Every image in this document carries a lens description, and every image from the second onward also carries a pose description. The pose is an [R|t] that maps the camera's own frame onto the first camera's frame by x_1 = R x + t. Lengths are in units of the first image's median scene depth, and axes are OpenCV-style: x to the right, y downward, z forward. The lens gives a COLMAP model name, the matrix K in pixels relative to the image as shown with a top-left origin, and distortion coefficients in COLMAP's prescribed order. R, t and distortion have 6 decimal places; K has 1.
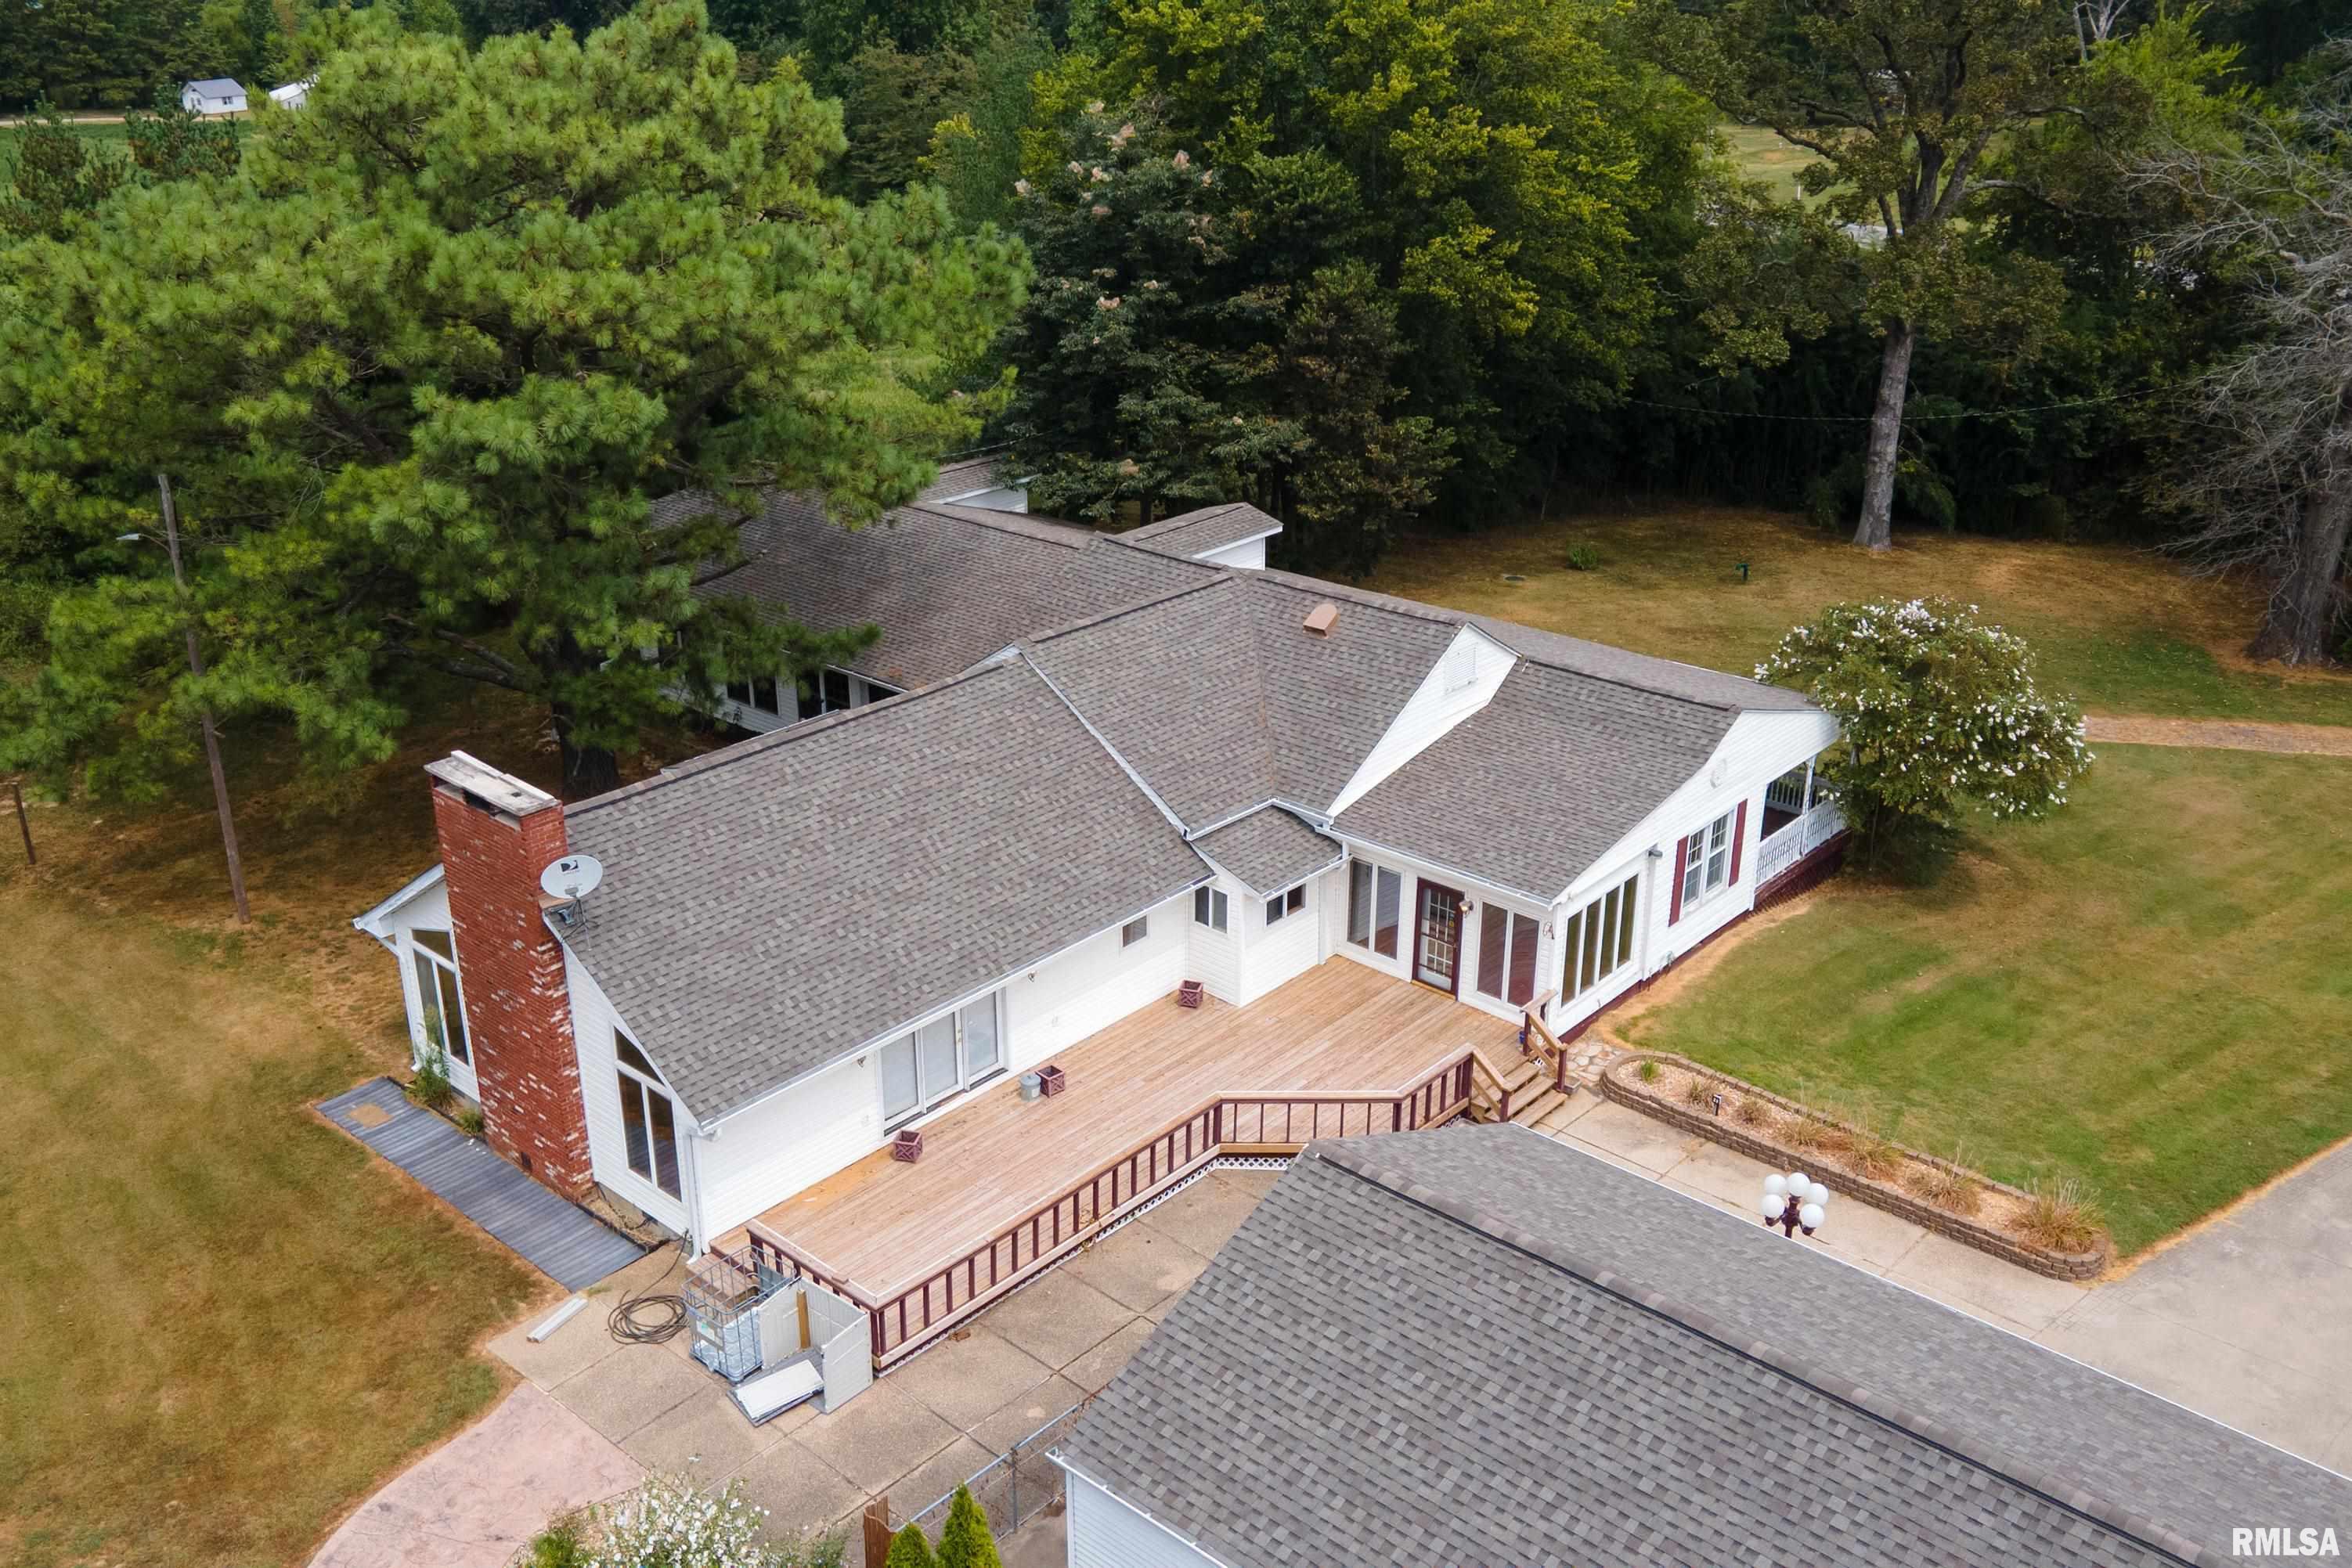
lens RADIAL K [[2036.2, 0, 1167.8], [0, 2036.2, 797.9], [0, 0, 1]] dist [0.036565, 0.032879]
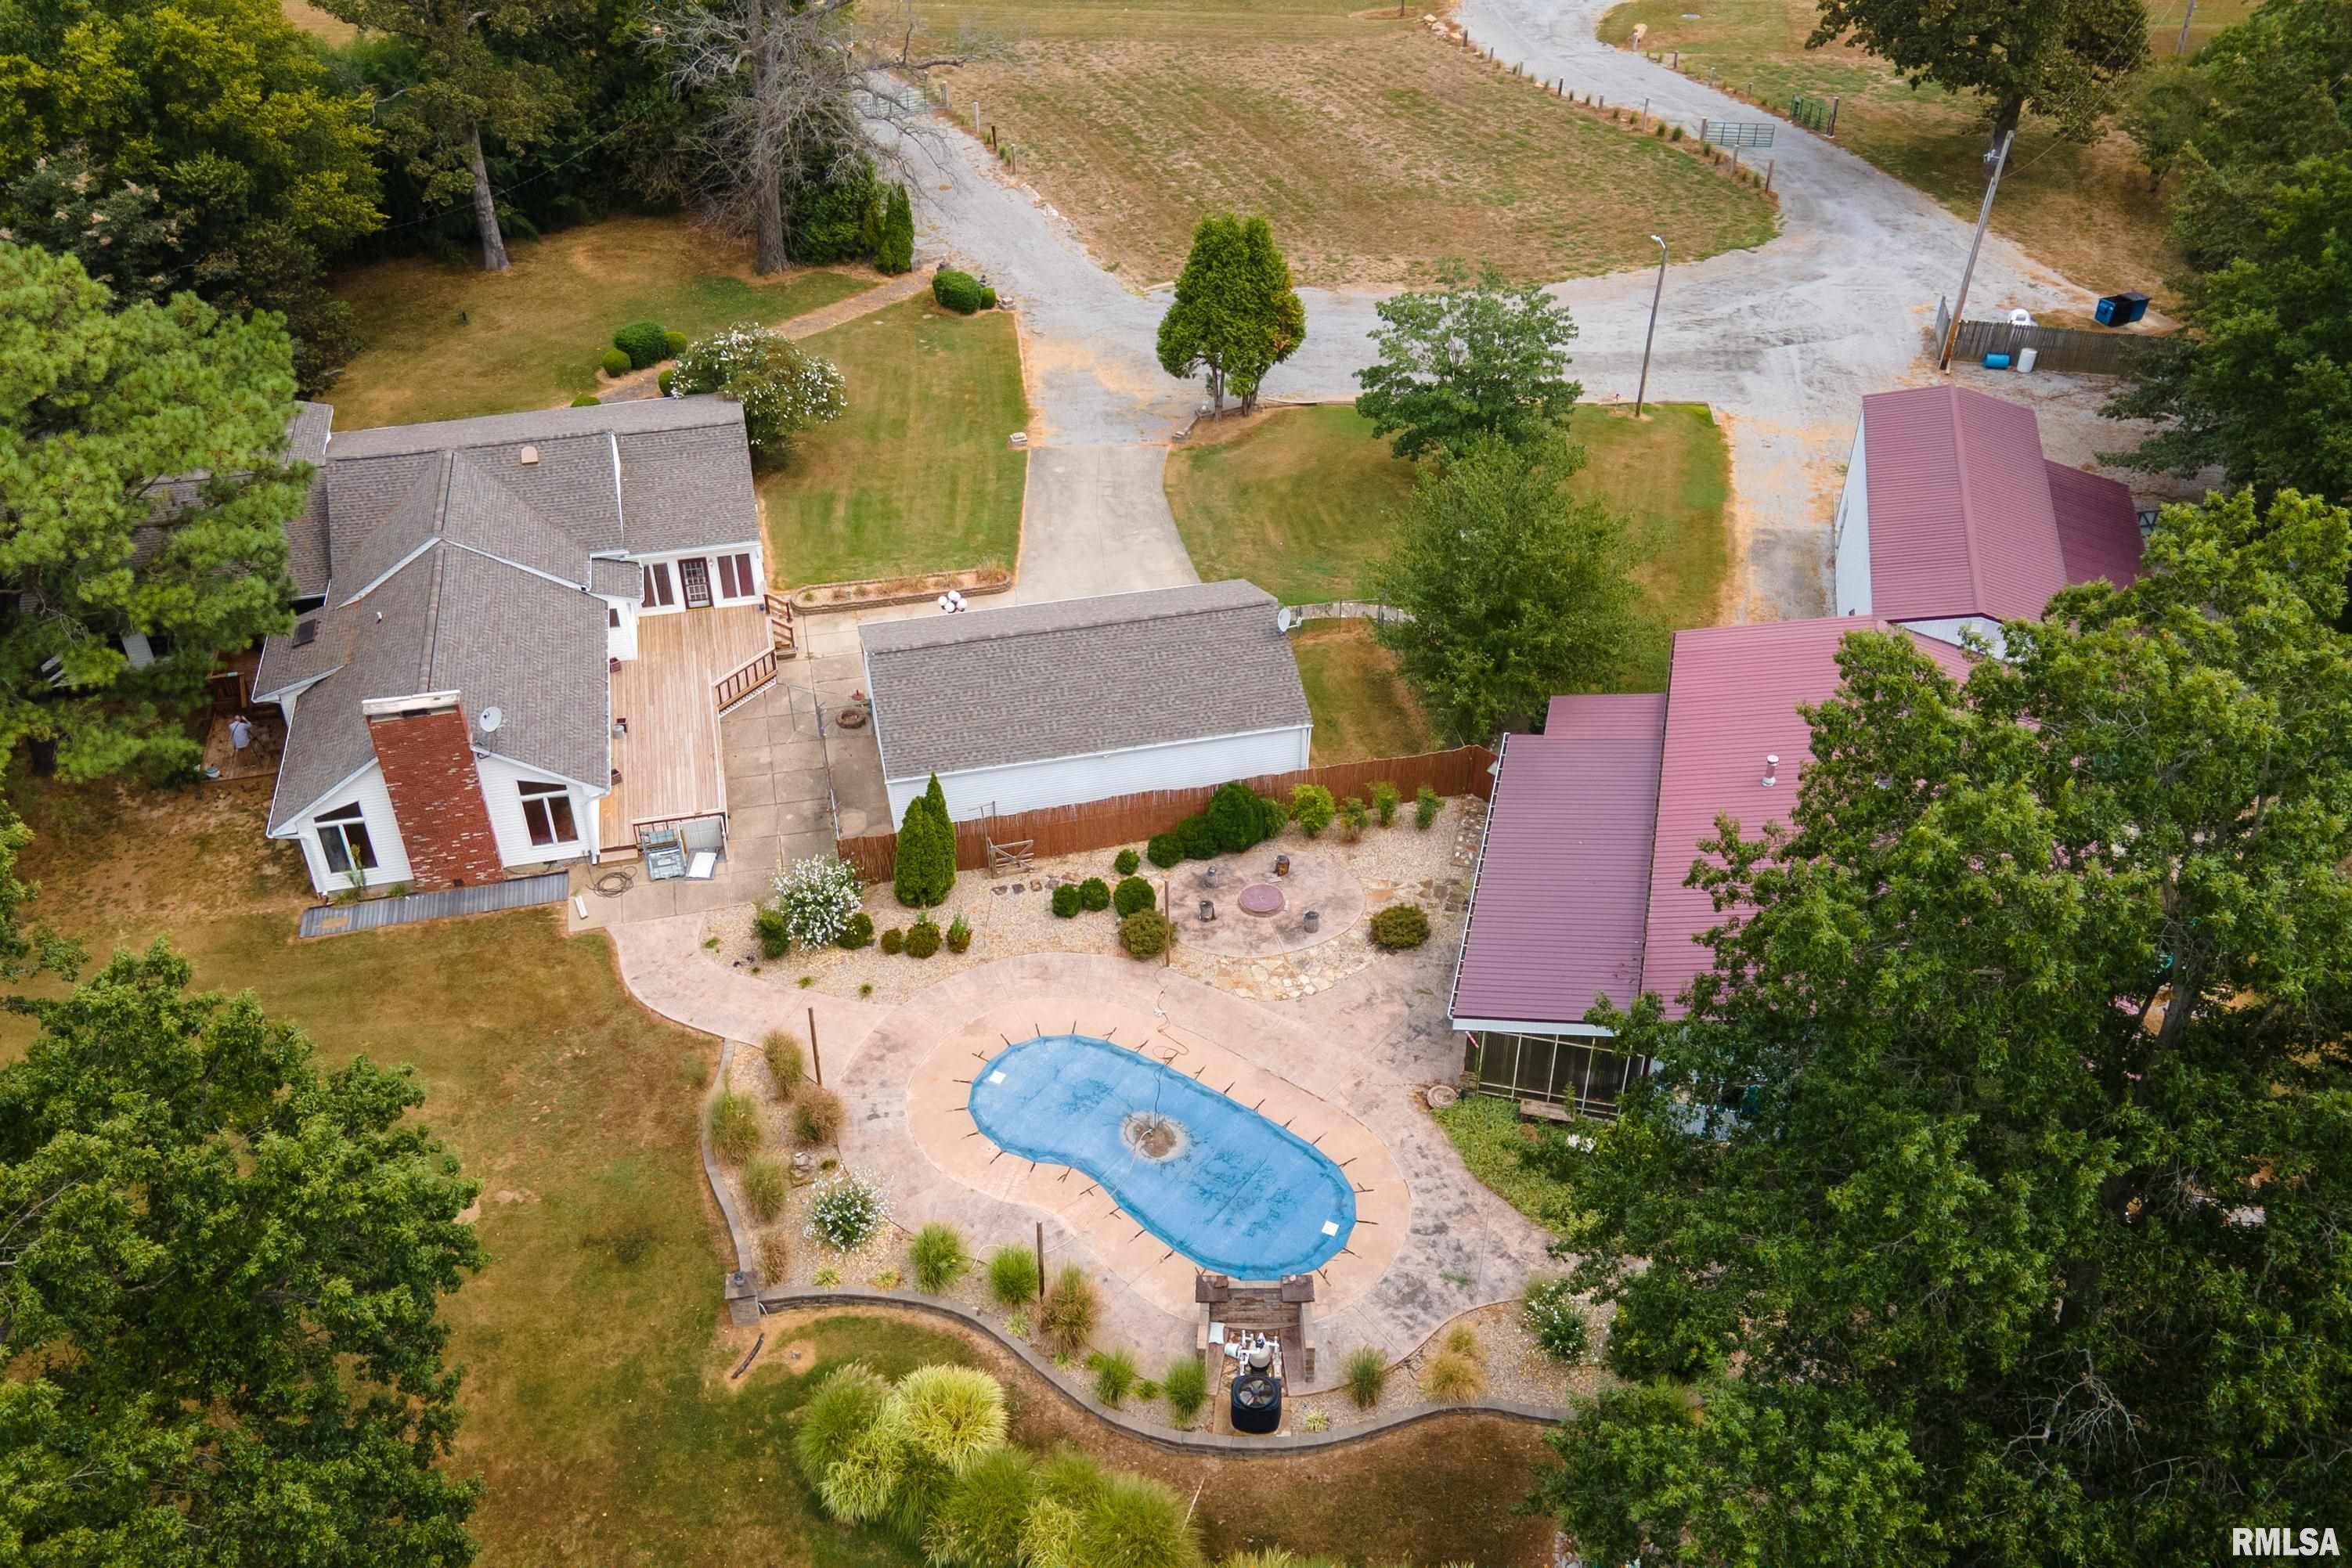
lens RADIAL K [[2036.2, 0, 1155.4], [0, 2036.2, 799.2], [0, 0, 1]] dist [0.036565, 0.032879]
pose [[0.581419, -0.493120, 0.647135, -1.045003], [0.325178, 0.869946, 0.370746, -0.356844], [-0.745795, -0.005125, 0.666155, -0.698889]]
